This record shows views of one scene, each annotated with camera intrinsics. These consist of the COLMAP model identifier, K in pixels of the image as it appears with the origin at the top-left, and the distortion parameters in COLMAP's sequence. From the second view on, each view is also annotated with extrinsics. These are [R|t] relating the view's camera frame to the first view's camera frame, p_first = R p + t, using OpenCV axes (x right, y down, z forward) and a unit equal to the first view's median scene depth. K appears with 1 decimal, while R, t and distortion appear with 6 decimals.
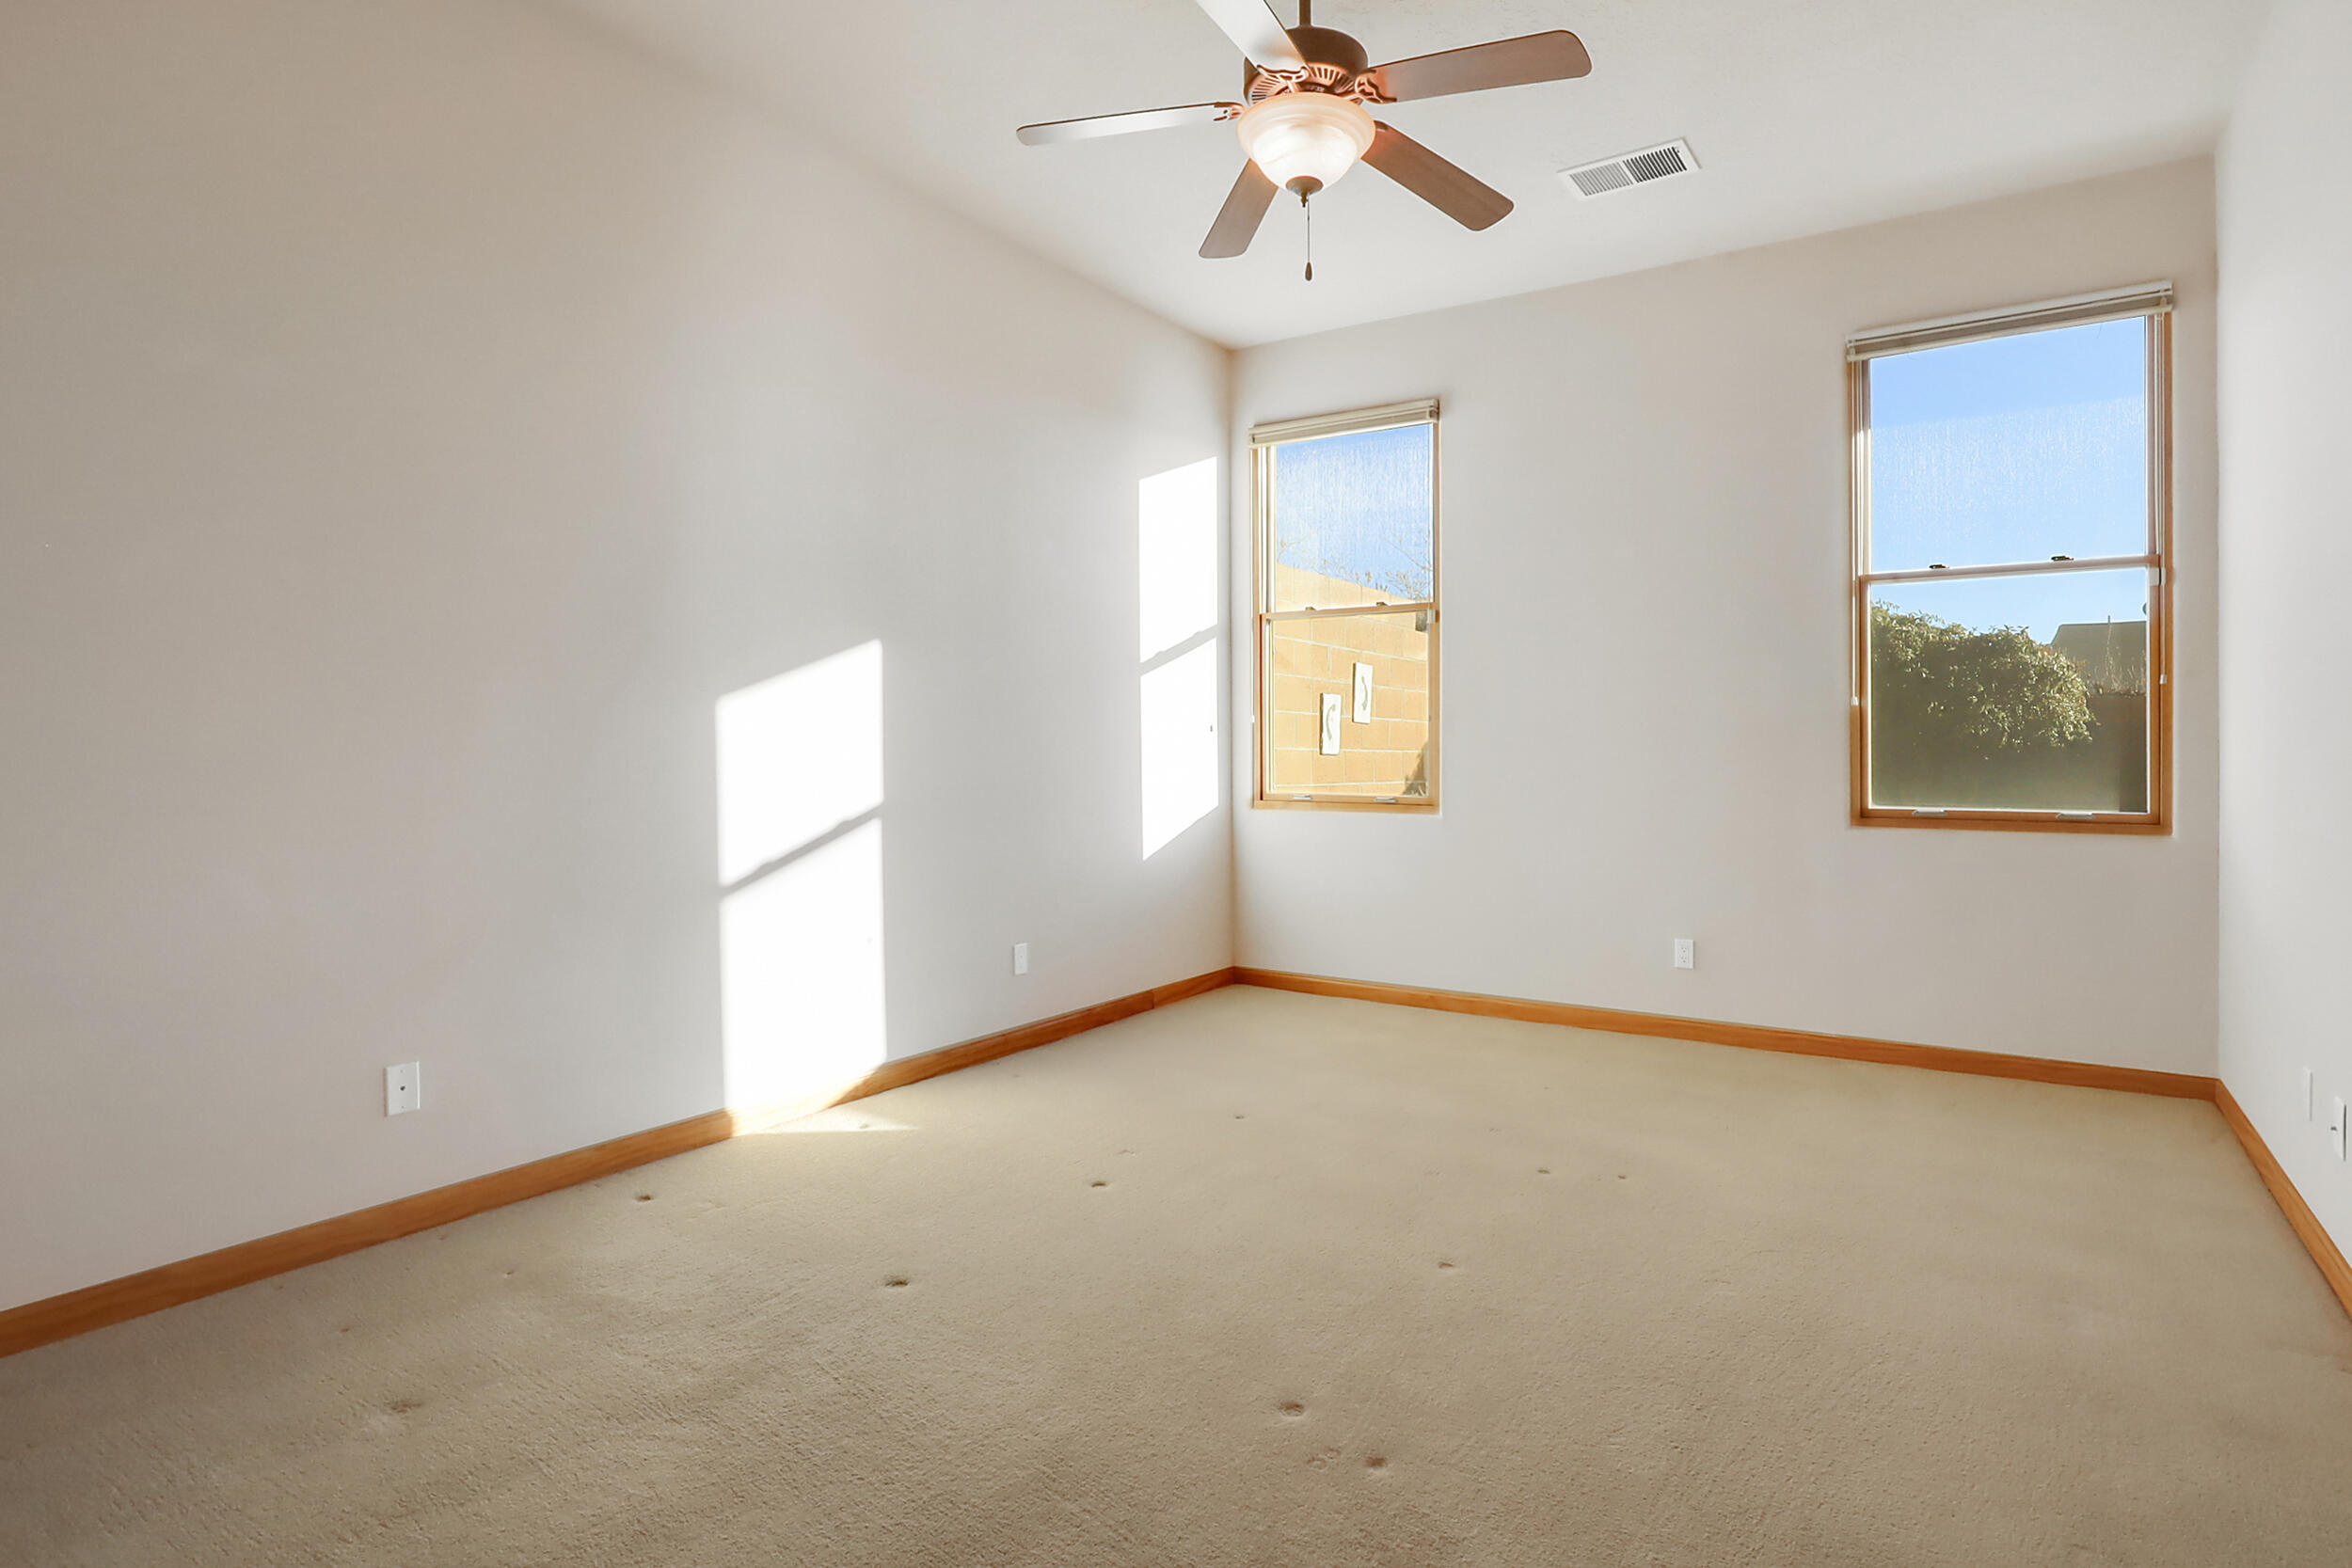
lens RADIAL K [[1245.5, 0, 1195.7], [0, 1245.5, 733.4], [0, 0, 1]] dist [-0.014174, 0.001453]
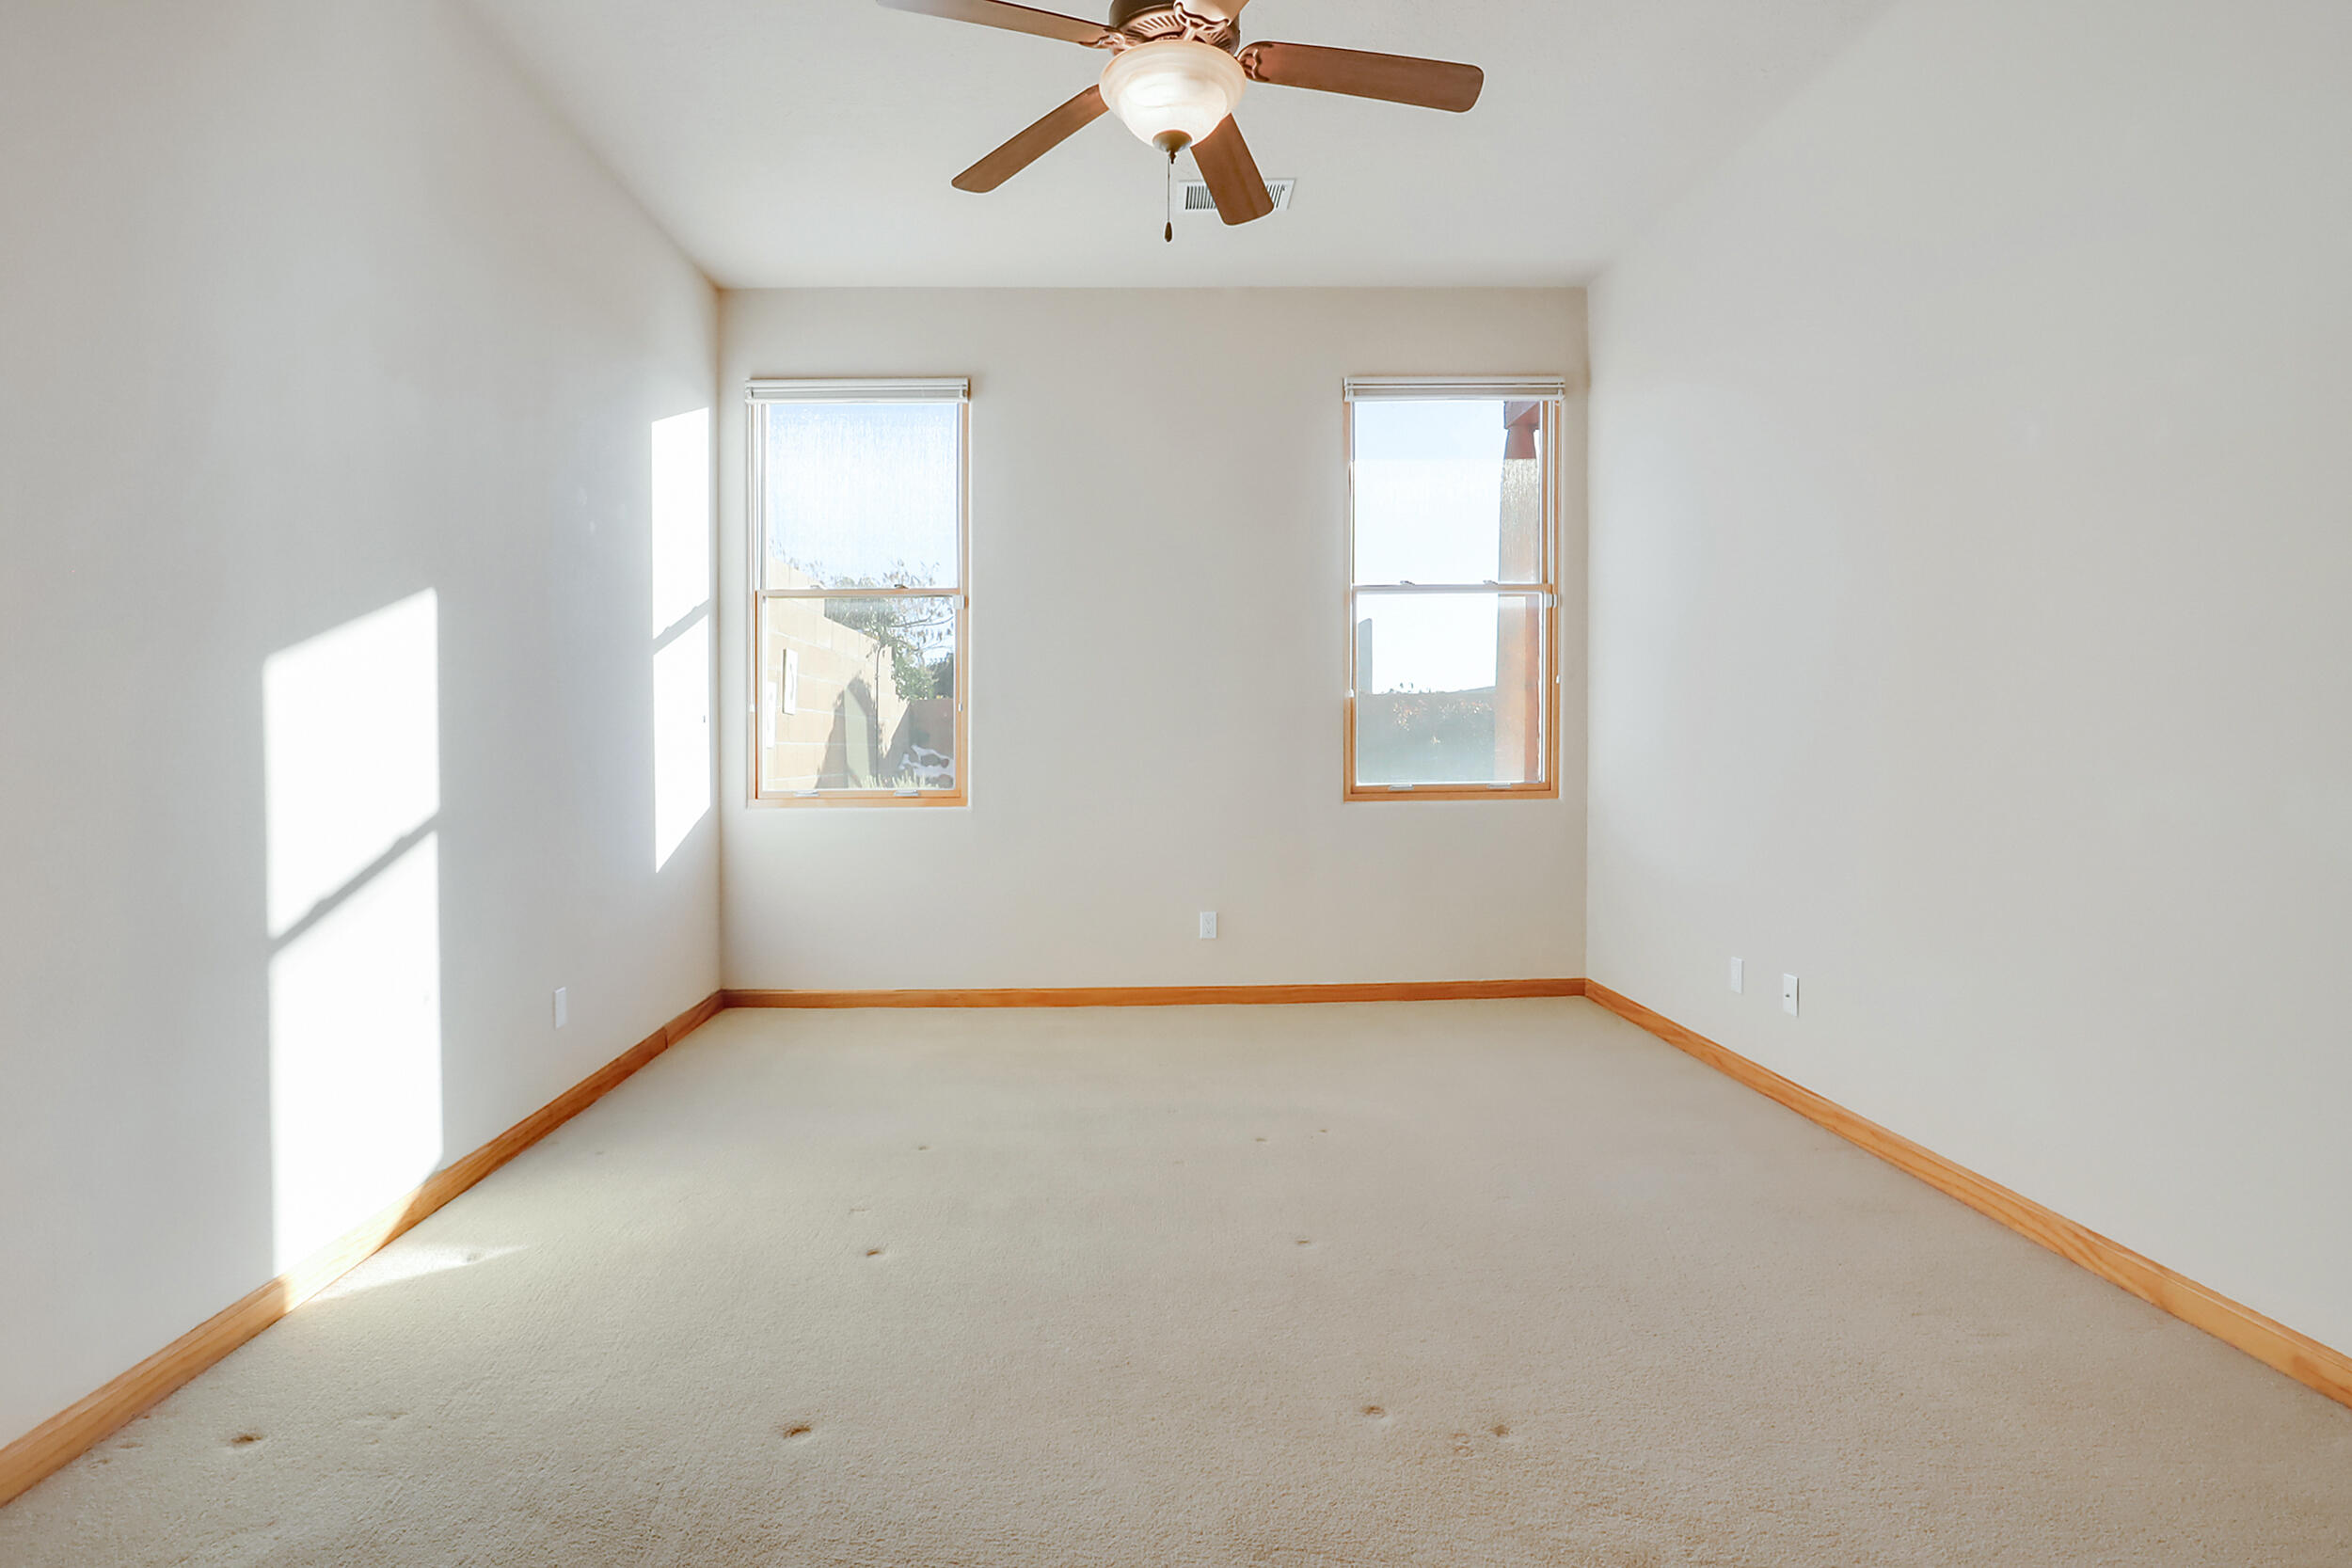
lens RADIAL K [[1253.8, 0, 1176.1], [0, 1253.8, 708.1], [0, 0, 1]] dist [-0.000079, 0.000770]
pose [[0.823632, 0.006859, 0.567083, -0.257714], [0.004596, 0.999813, -0.018768, 0.008822], [-0.567106, 0.018064, 0.823447, 0.116129]]
